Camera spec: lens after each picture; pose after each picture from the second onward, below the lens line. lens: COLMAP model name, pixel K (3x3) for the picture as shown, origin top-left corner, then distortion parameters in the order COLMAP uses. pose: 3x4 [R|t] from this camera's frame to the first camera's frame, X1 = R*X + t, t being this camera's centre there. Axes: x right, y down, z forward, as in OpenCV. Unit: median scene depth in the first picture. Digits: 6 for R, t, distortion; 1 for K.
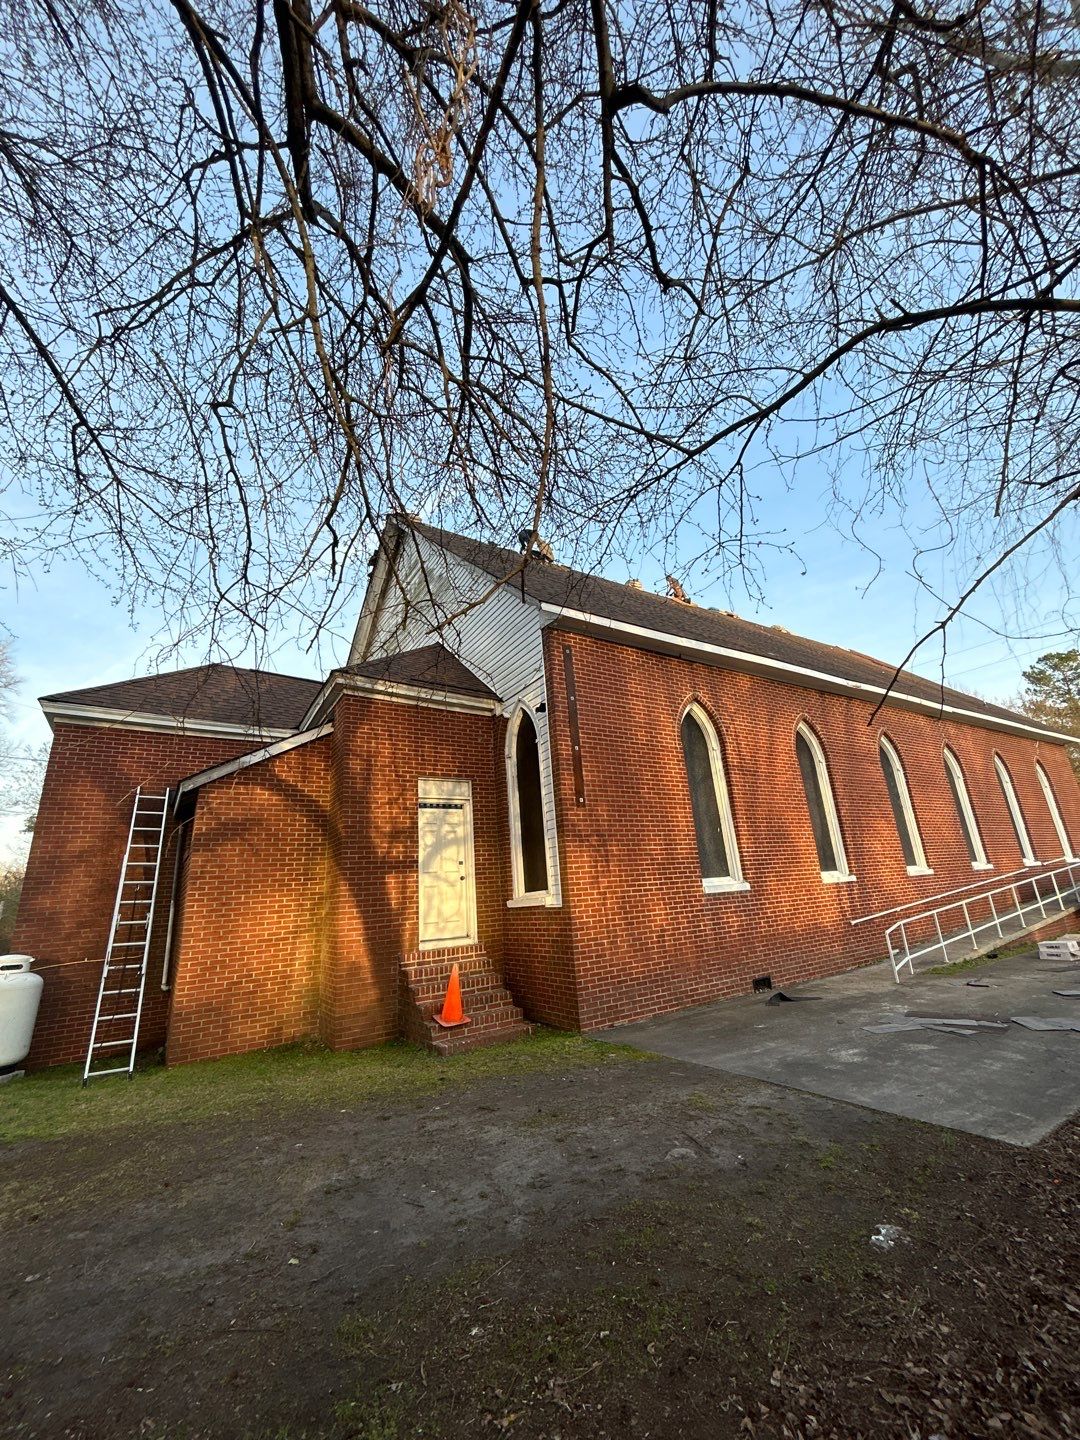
lens RADIAL K [[590.4, 0, 545.9], [0, 590.4, 723.1], [0, 0, 1]] dist [-0.002305, 0.000650]
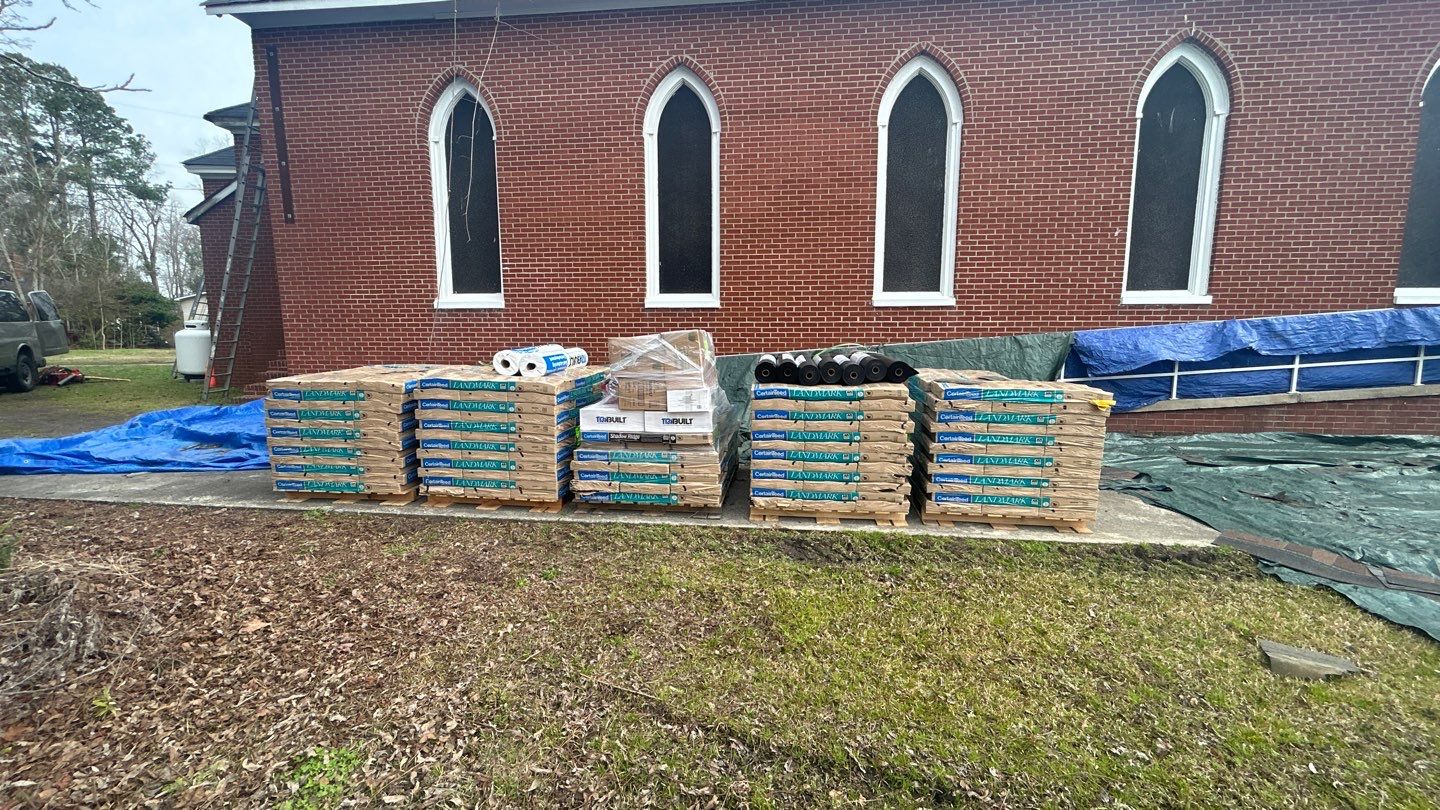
lens RADIAL K [[588.0, 0, 718.1], [0, 588.0, 408.5], [0, 0, 1]] dist [-0.000827, 0.000128]
pose [[0.771939, 0.169525, -0.612675, 1.273644], [0.133756, 0.898896, 0.417248, 0.094653], [0.621465, -0.404039, 0.671218, 0.574541]]
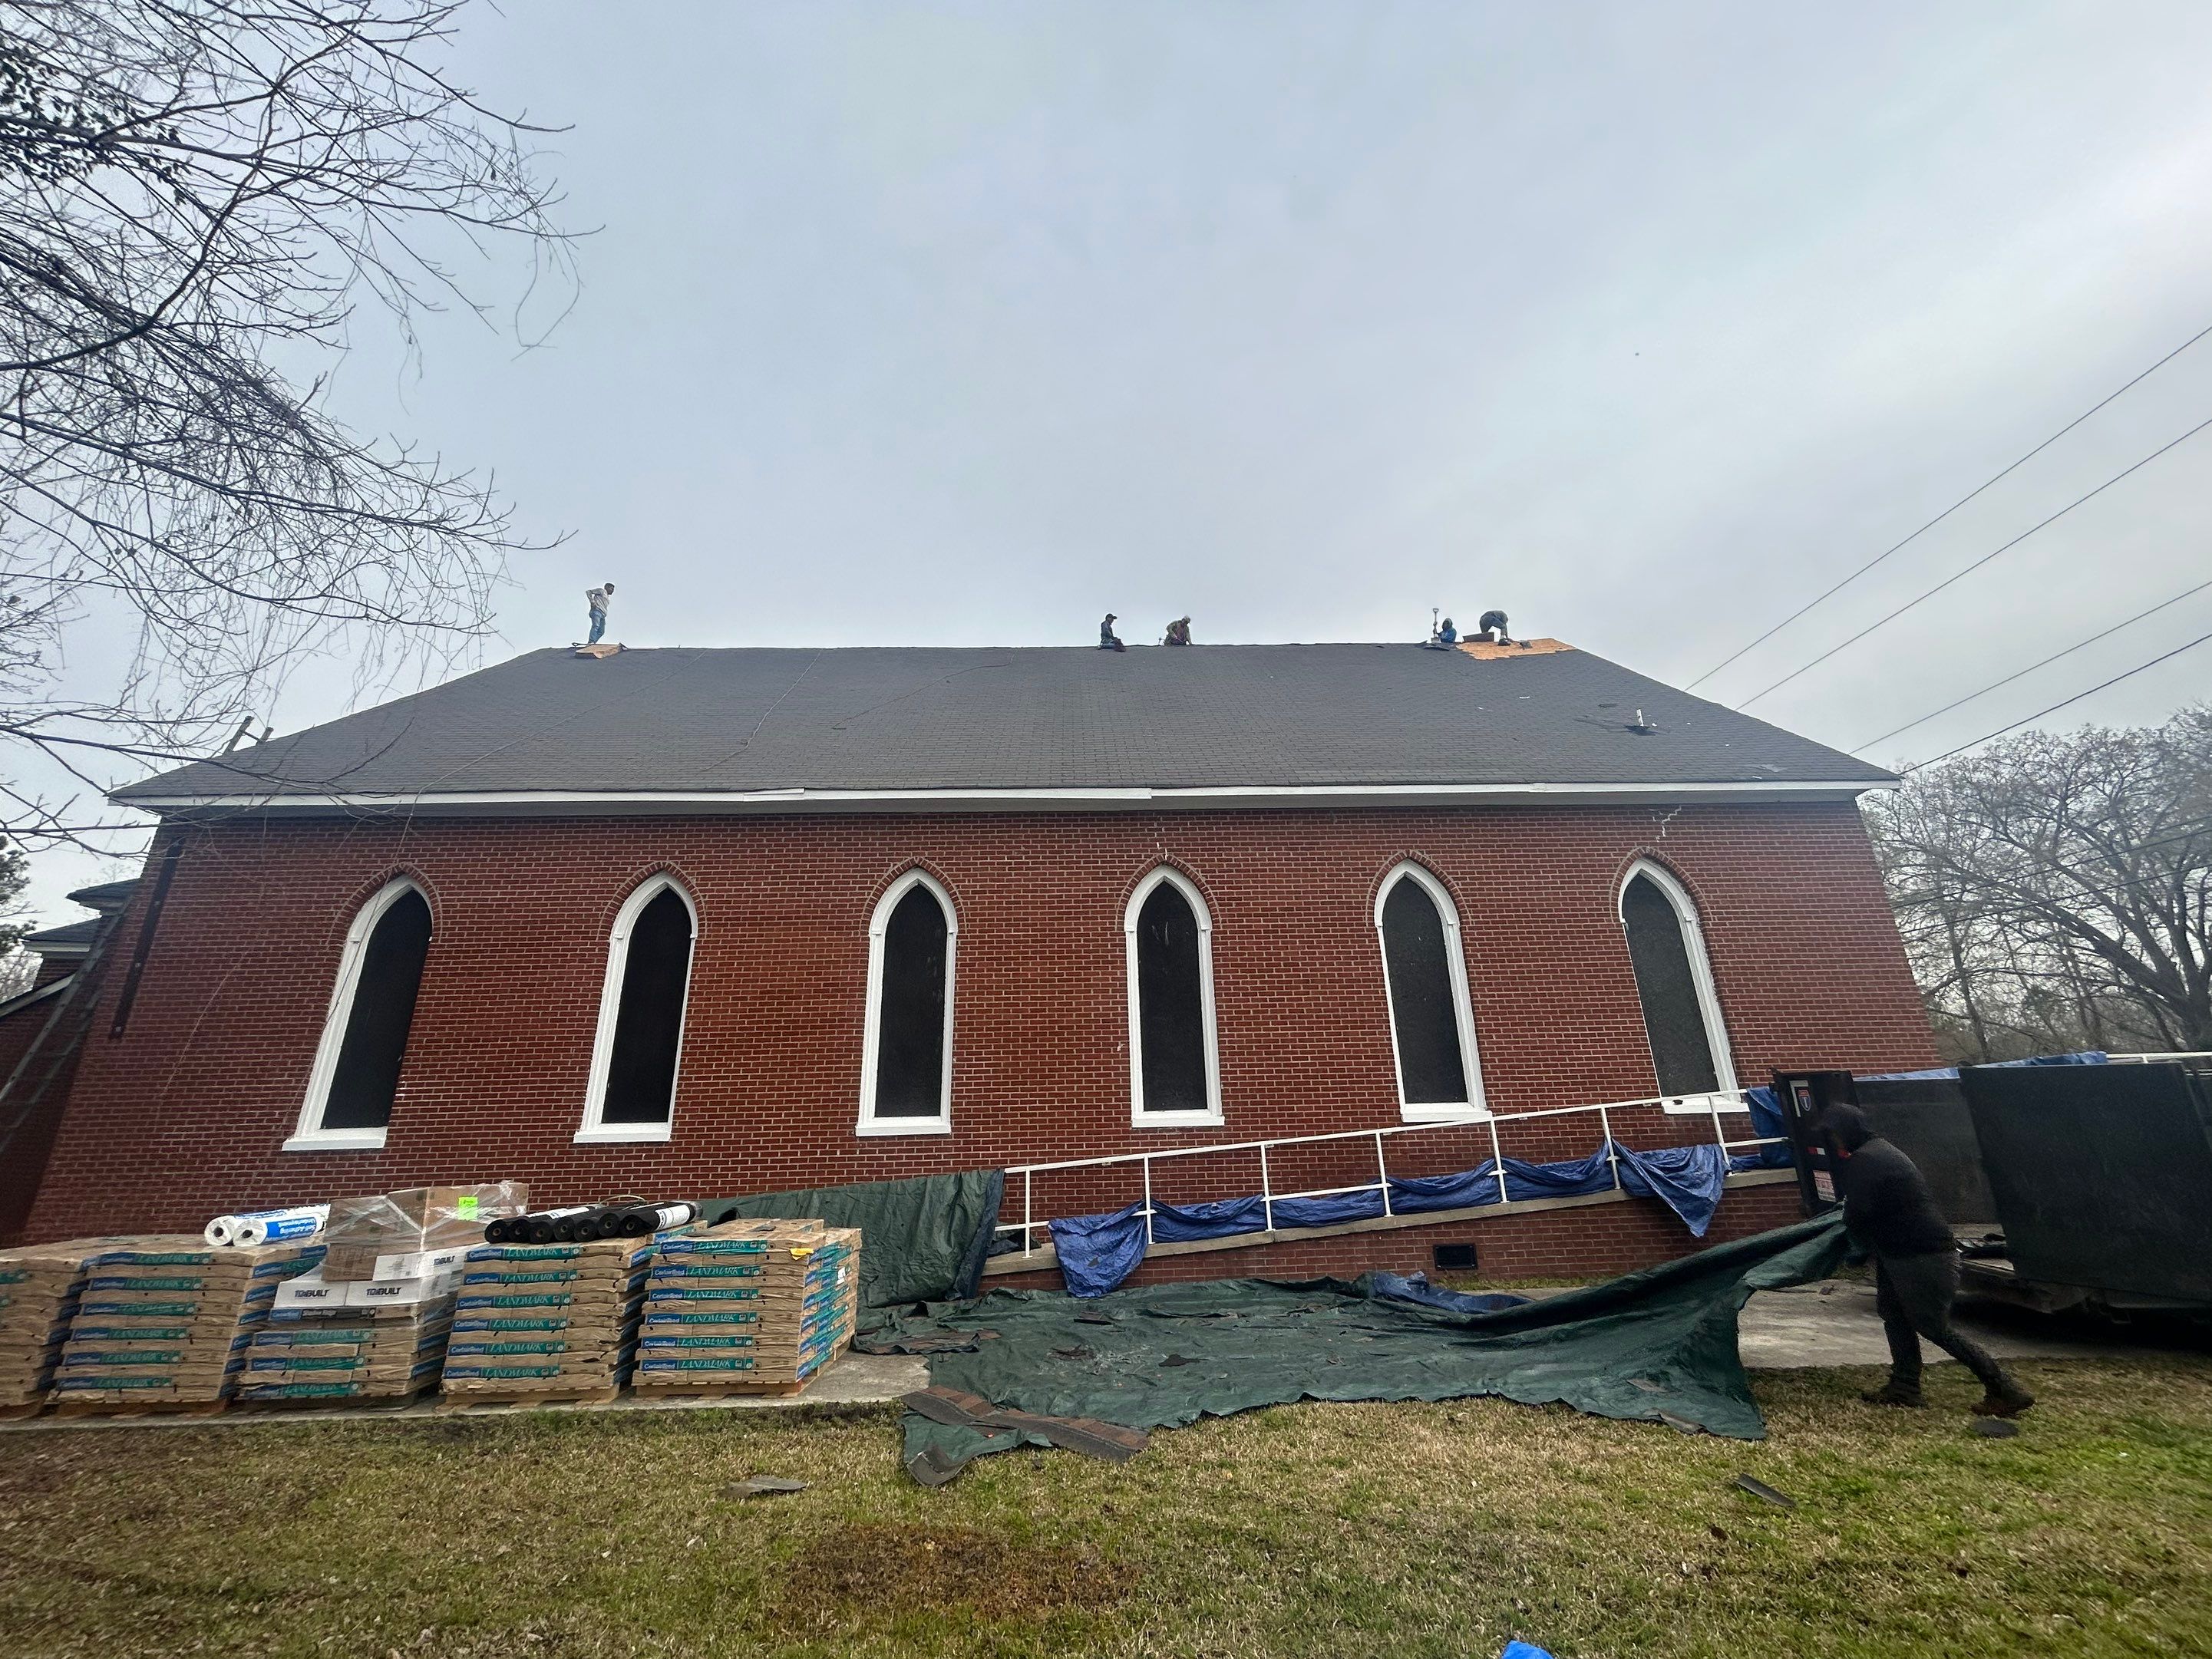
lens RADIAL K [[903.3, 0, 1103.1], [0, 903.3, 825.9], [0, 0, 1]] dist [0.003627, -0.001531]
pose [[0.855572, -0.106913, -0.506524, 1.774059], [0.112936, 0.993422, -0.018922, 0.024172], [0.505215, -0.041015, 0.862018, 0.563318]]
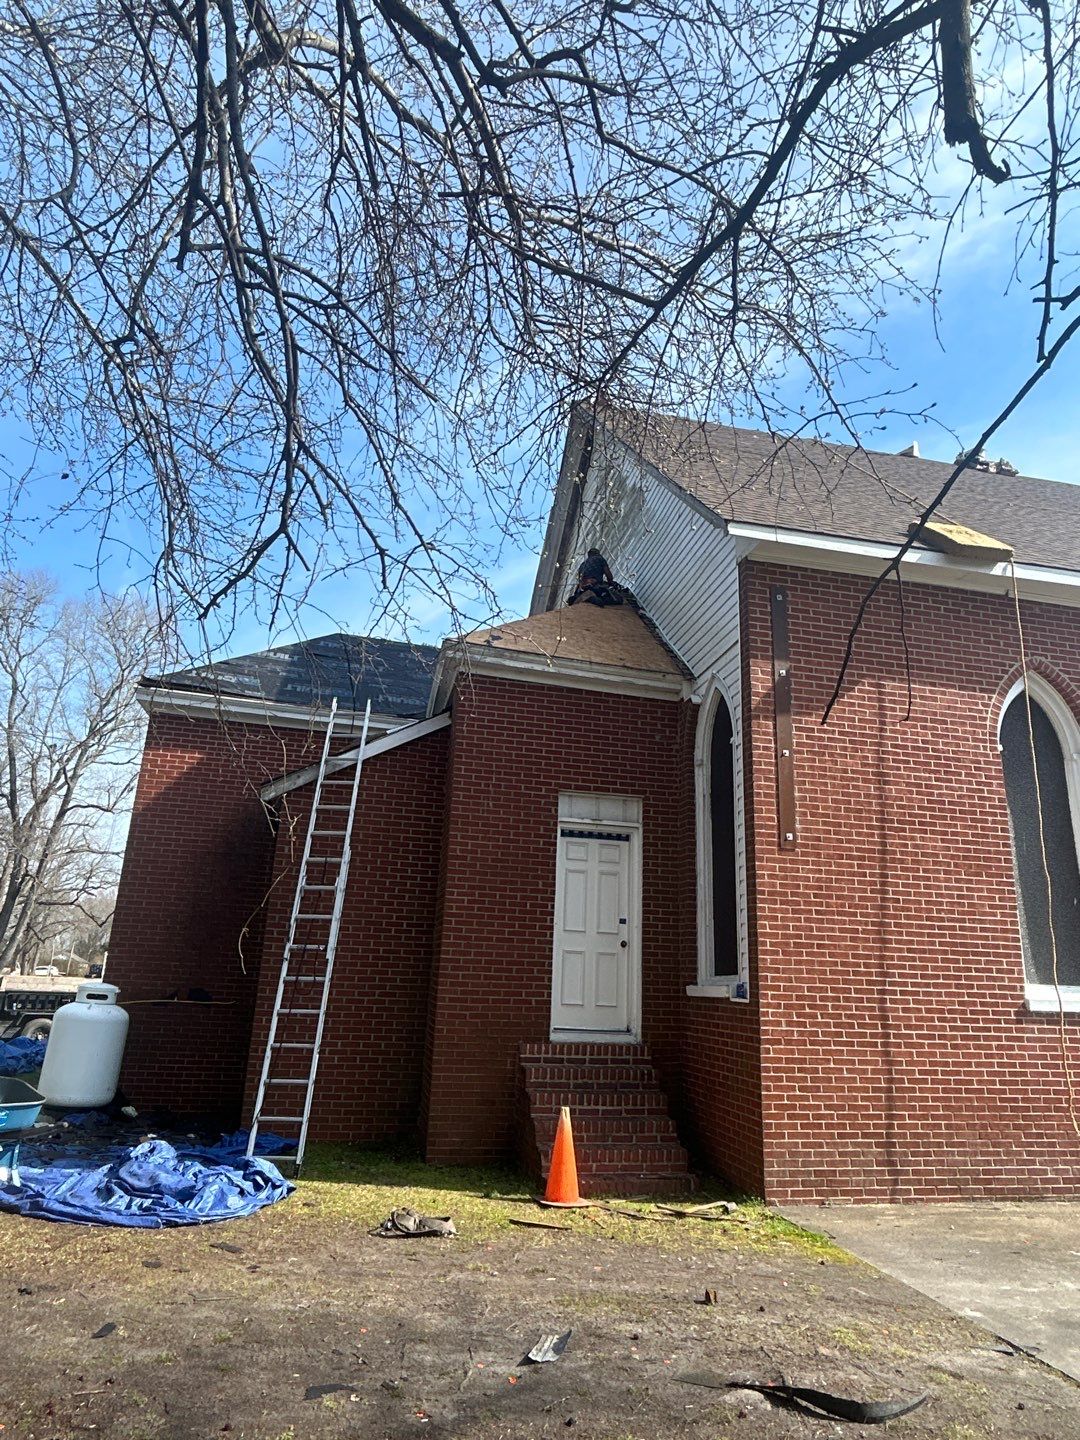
lens RADIAL K [[920.1, 0, 542.3], [0, 920.1, 718.8], [0, 0, 1]] dist [-0.012807, 0.008937]
pose [[0.925473, 0.001049, -0.378811, 0.171534], [0.004289, 0.999903, 0.013247, -0.007481], [0.378788, -0.013884, 0.925379, 0.004525]]
